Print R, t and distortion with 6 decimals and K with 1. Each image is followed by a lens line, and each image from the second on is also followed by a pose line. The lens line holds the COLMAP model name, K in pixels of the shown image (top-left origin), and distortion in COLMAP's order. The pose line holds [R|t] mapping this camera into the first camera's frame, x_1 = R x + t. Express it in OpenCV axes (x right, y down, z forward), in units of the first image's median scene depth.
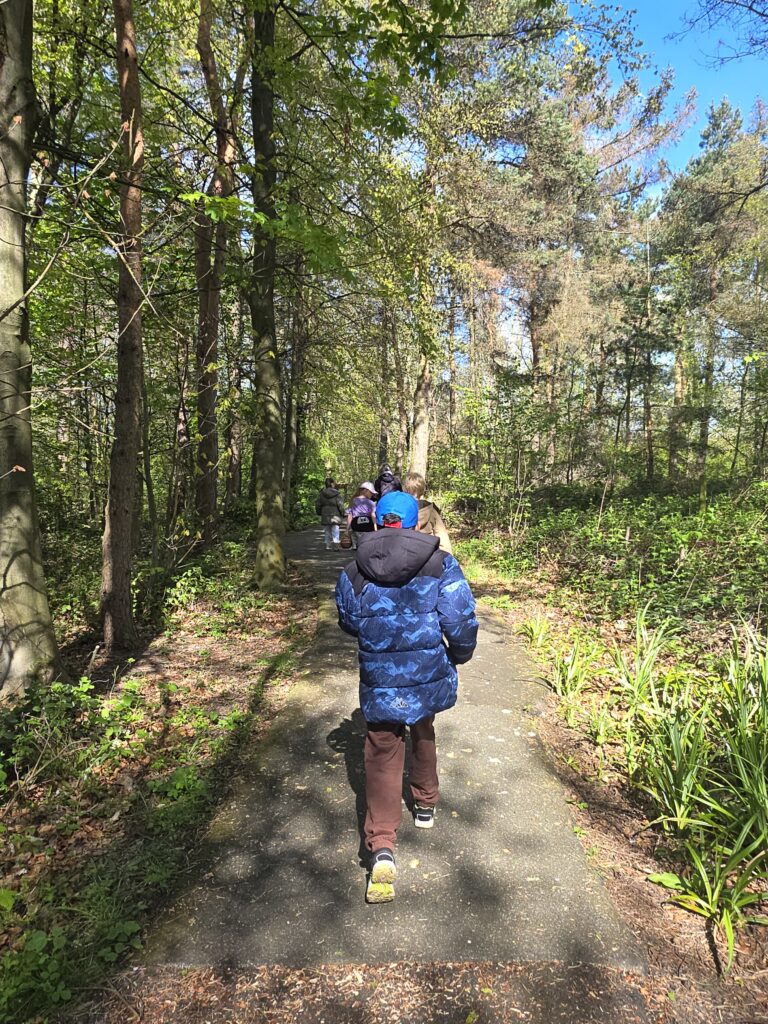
lens RADIAL K [[685.2, 0, 357.5], [0, 685.2, 512.5], [0, 0, 1]] dist [0.027338, 0.000506]
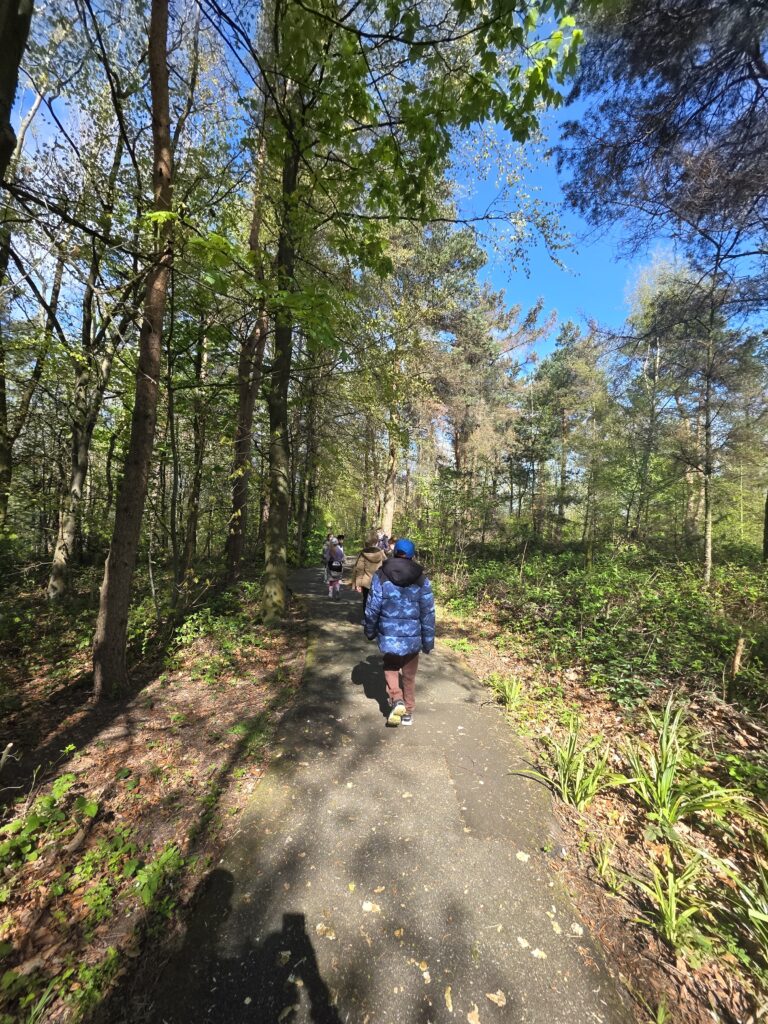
lens RADIAL K [[404.8, 0, 384.0], [0, 404.8, 512.0], [0, 0, 1]] dist [-0.000940, 0.000375]
pose [[0.995497, 0.035803, 0.087772, 0.002098], [-0.026703, 0.994350, -0.102741, -0.012220], [-0.090955, 0.099935, 0.990828, 0.144037]]
